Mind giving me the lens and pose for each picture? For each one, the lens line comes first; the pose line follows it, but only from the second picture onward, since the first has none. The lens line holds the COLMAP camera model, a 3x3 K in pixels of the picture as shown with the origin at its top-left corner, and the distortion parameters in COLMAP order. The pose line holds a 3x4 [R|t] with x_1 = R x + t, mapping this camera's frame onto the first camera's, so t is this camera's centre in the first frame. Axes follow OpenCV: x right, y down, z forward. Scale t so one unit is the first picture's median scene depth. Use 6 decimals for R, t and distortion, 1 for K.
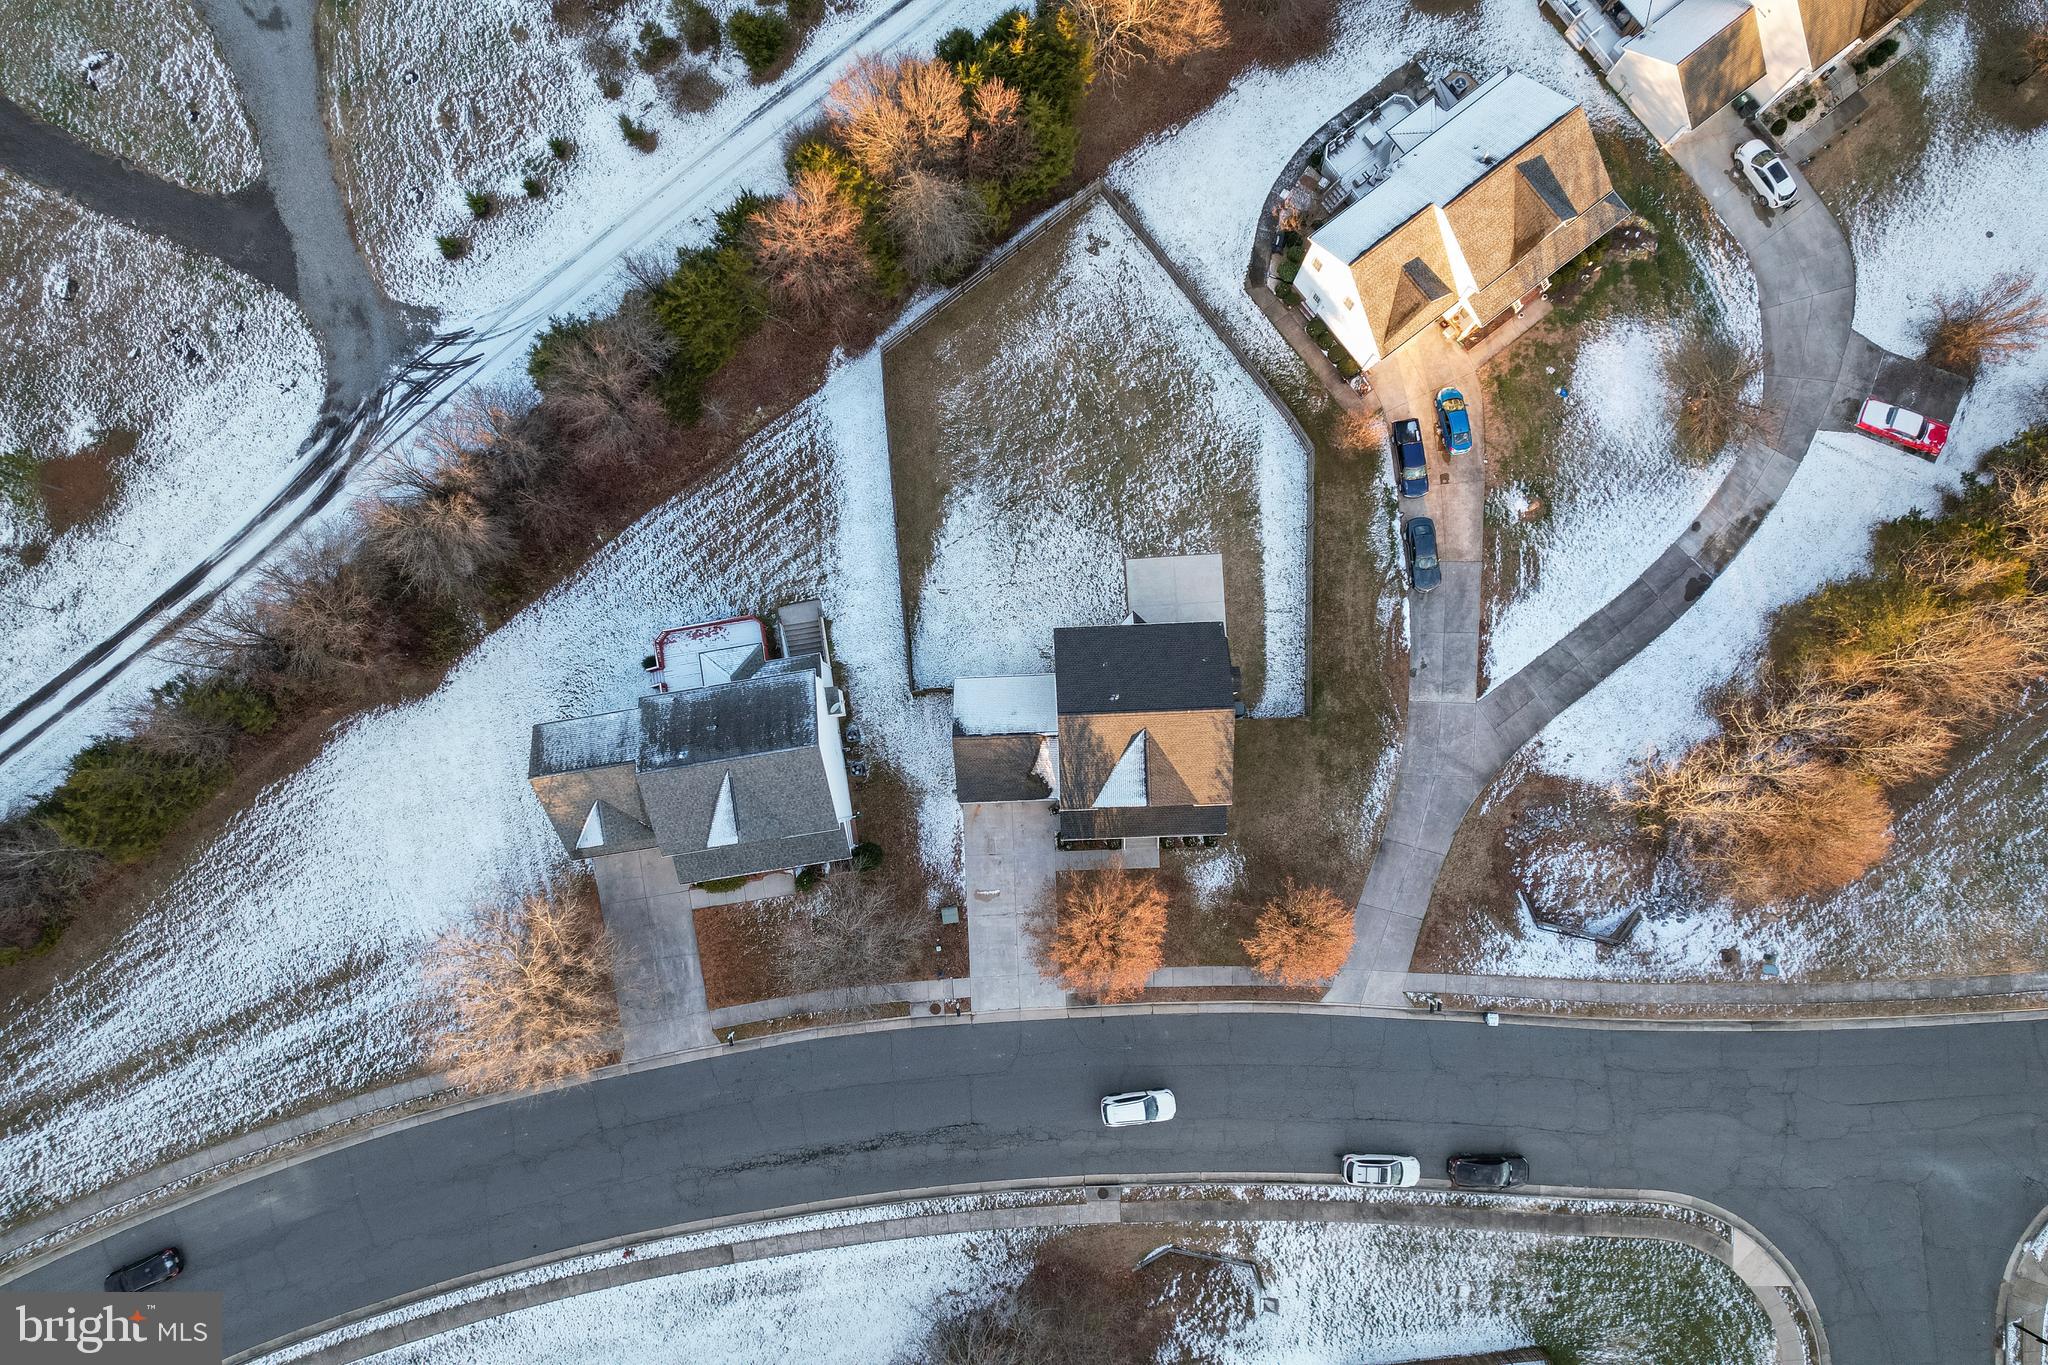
lens RADIAL K [[1311.9, 0, 1017.3], [0, 1311.9, 700.9], [0, 0, 1]] dist [-0.083026, 0.077919]
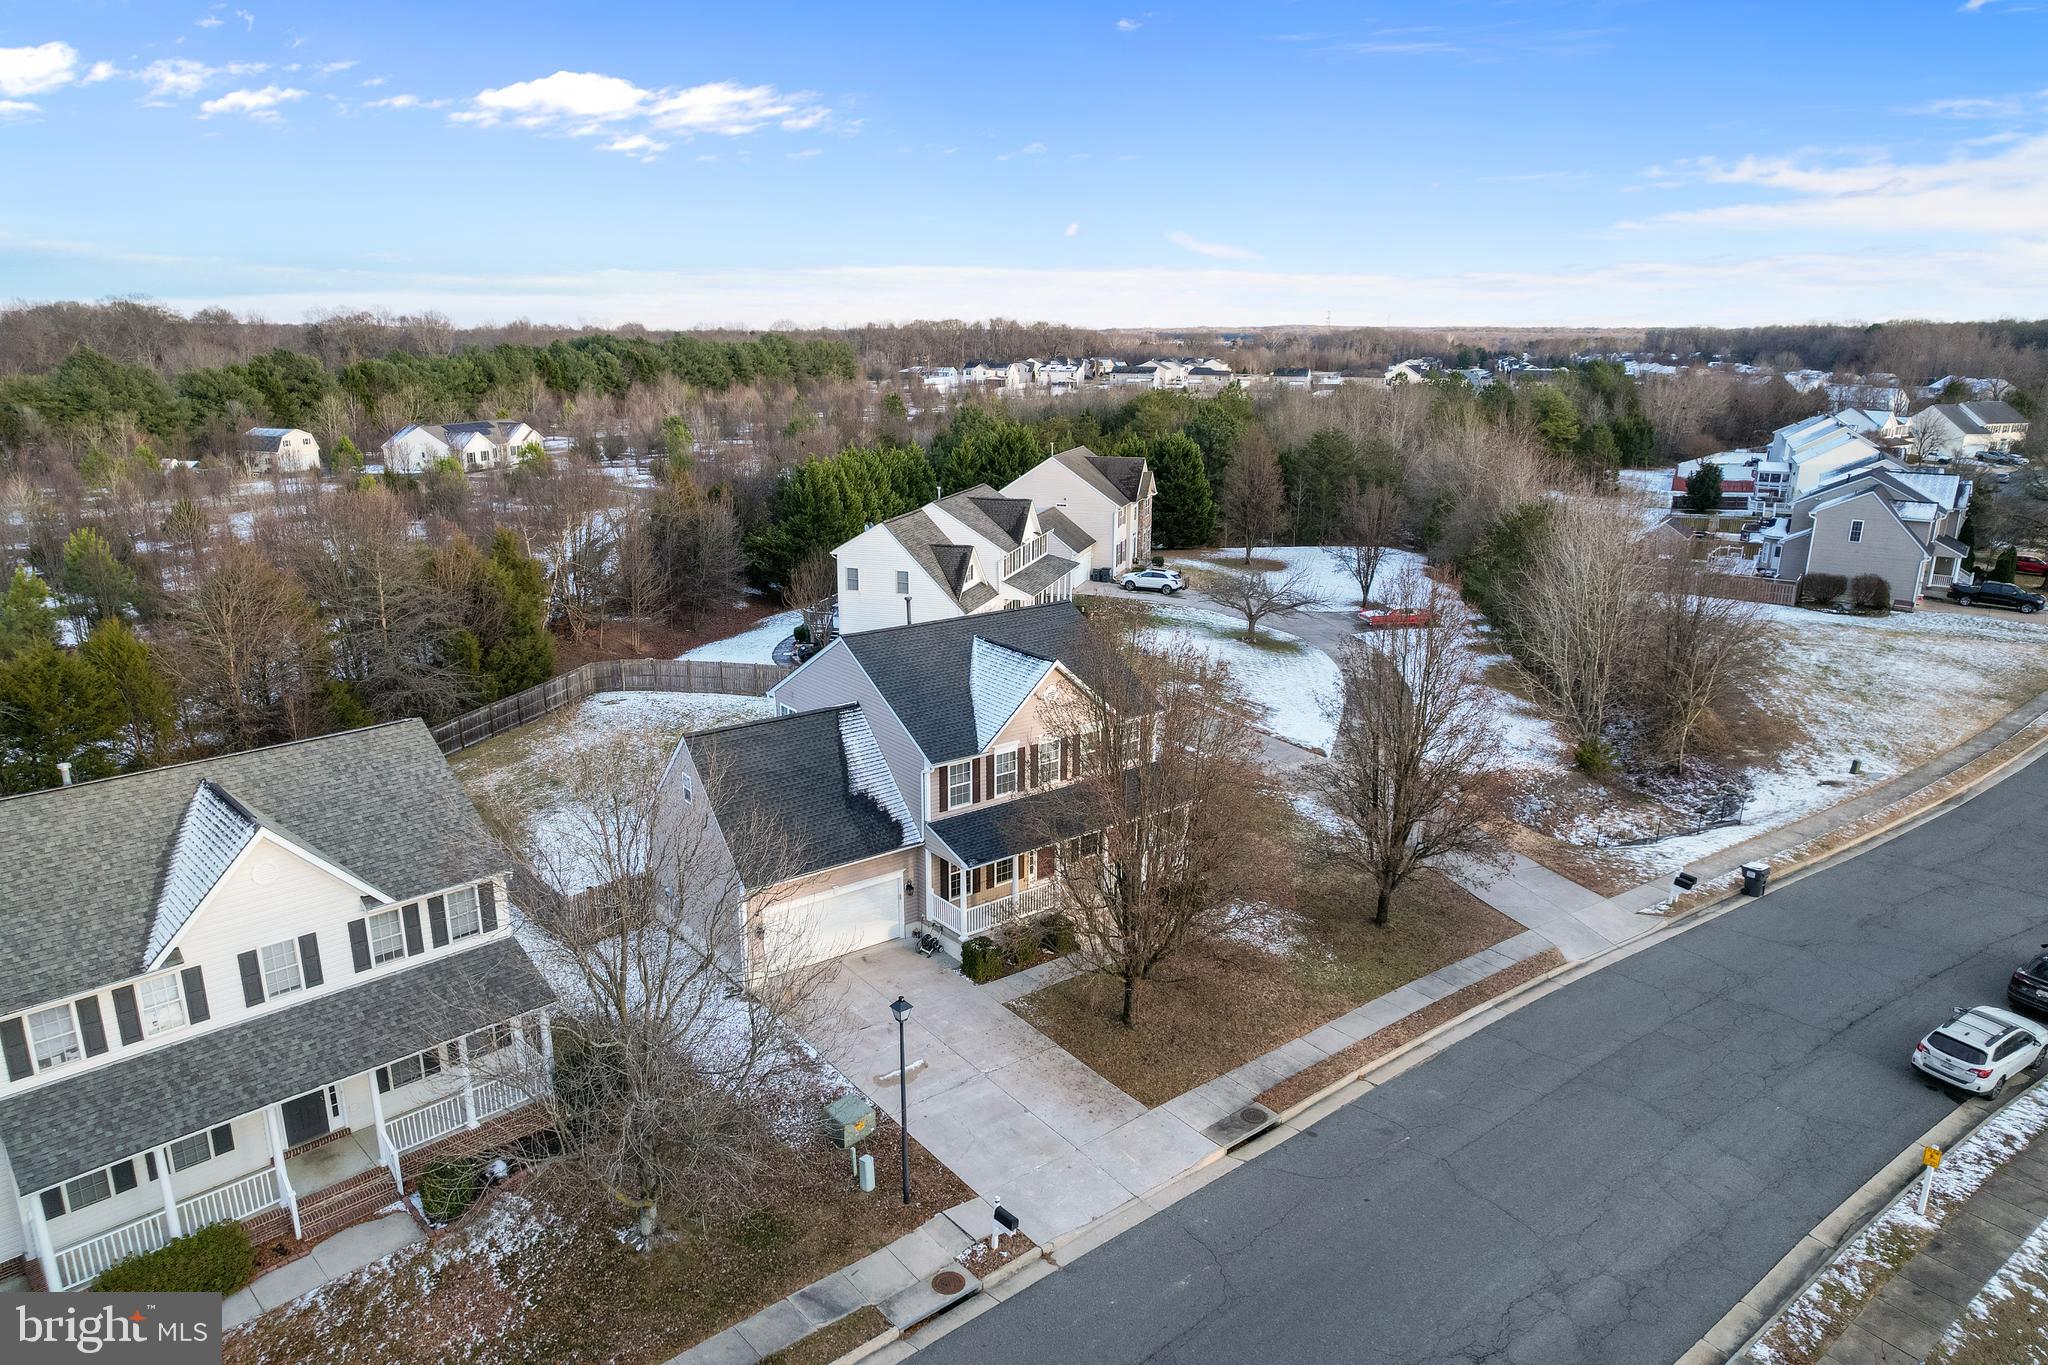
lens RADIAL K [[1312.6, 0, 1024.0], [0, 1312.6, 682.5], [0, 0, 1]] dist [-0.064810, 0.057616]
pose [[0.803523, -0.126130, 0.581758, -0.220442], [0.591749, 0.275441, -0.757605, 0.454758], [-0.064683, 0.953008, 0.295960, 0.745684]]
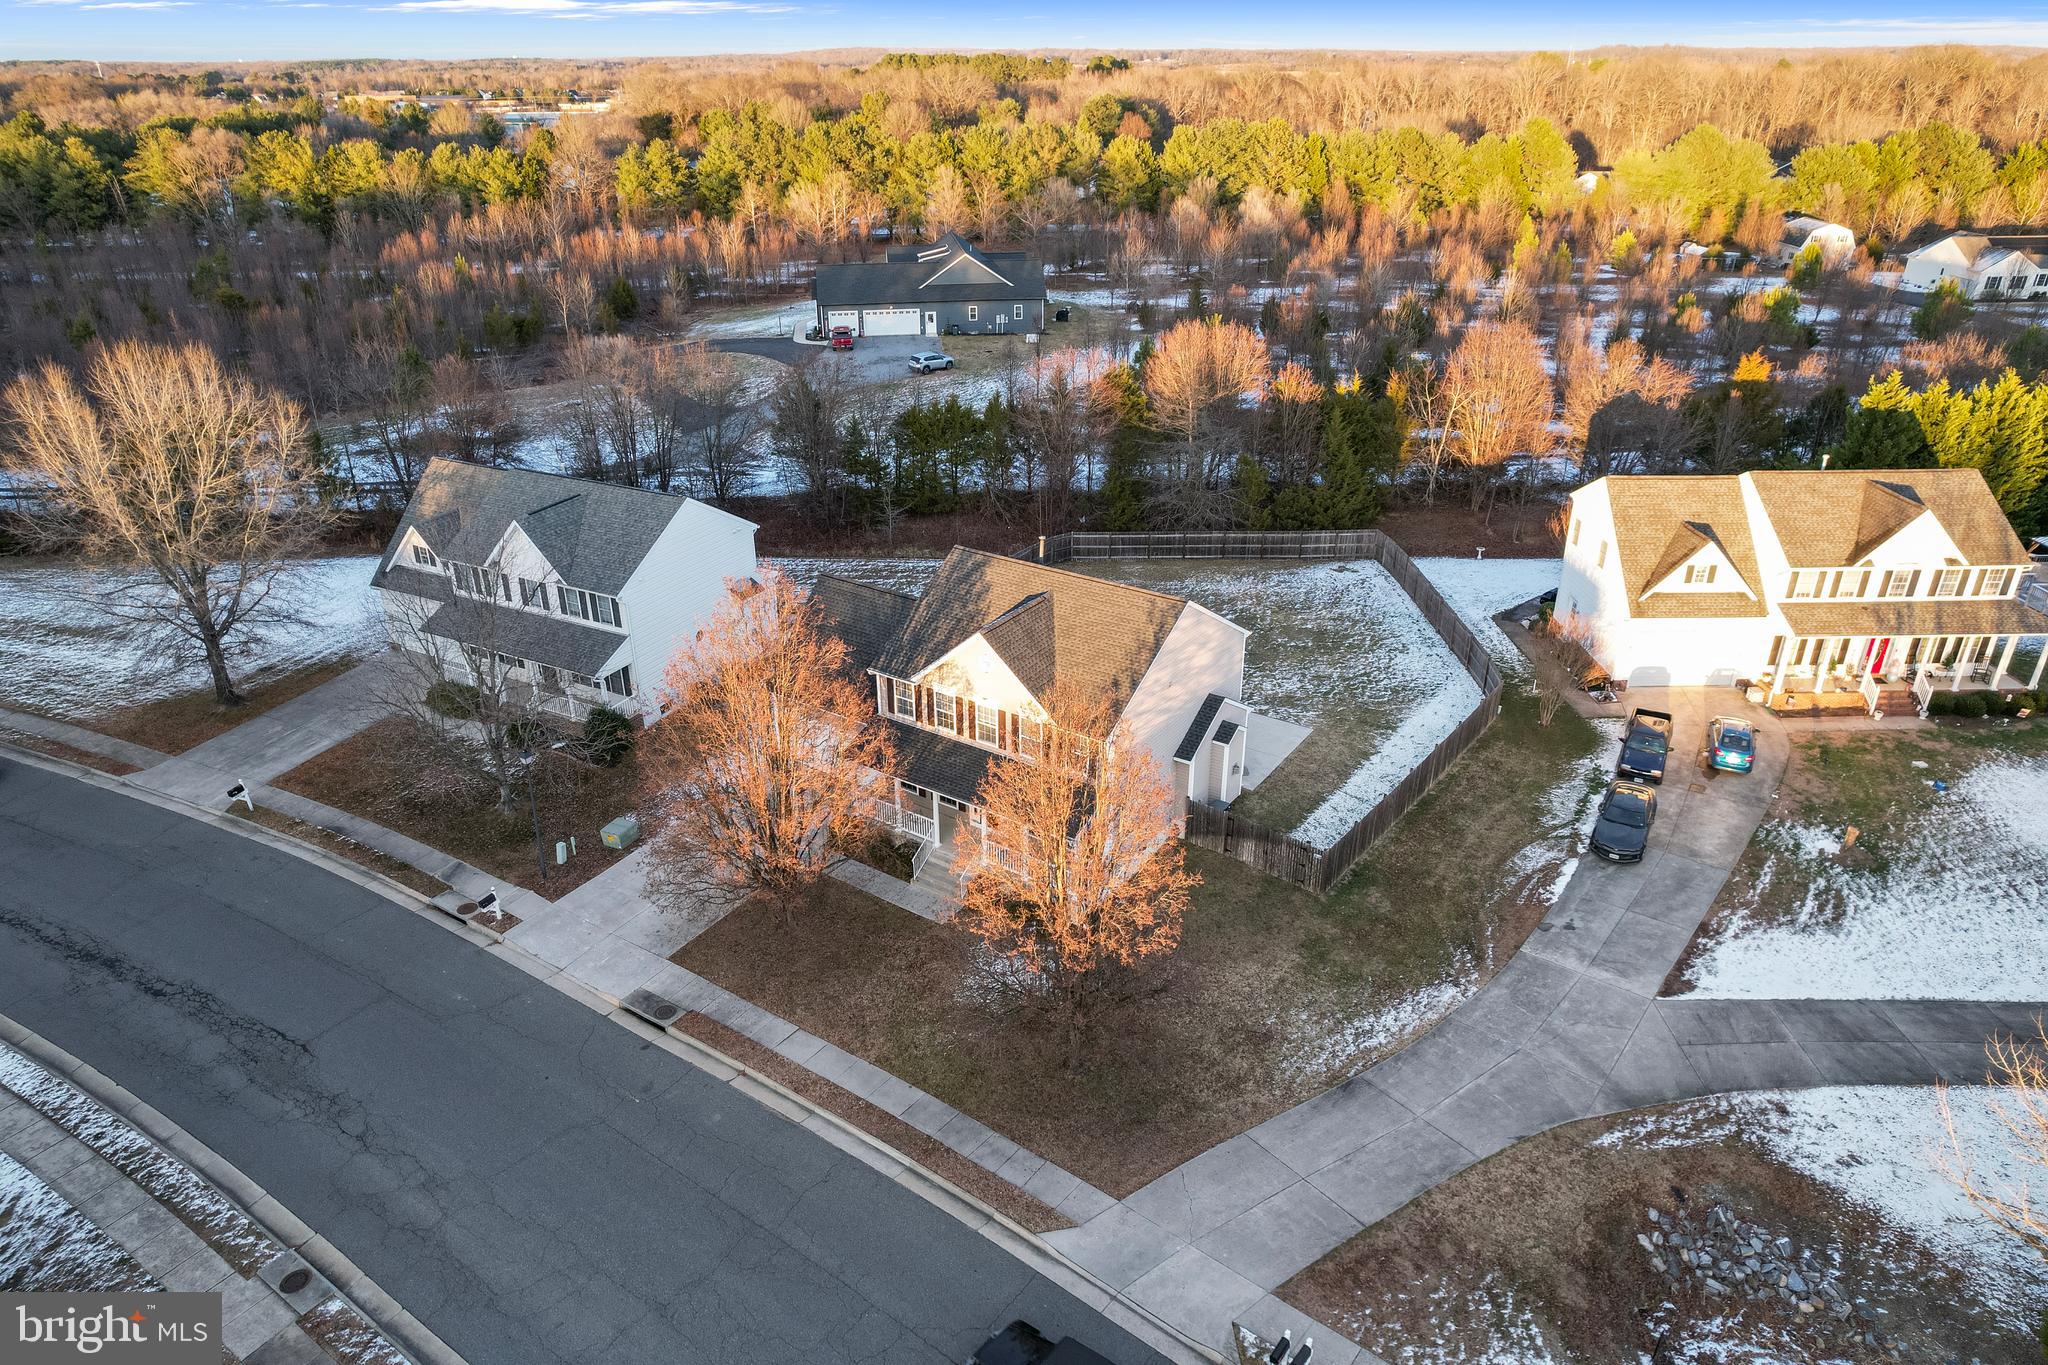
lens RADIAL K [[1311.9, 0, 1017.3], [0, 1311.9, 700.9], [0, 0, 1]] dist [-0.083026, 0.077919]
pose [[0.800505, 0.282011, -0.528830, 0.385739], [-0.598625, 0.418900, -0.682767, 0.430775], [0.028978, 0.863130, 0.504150, 0.648618]]
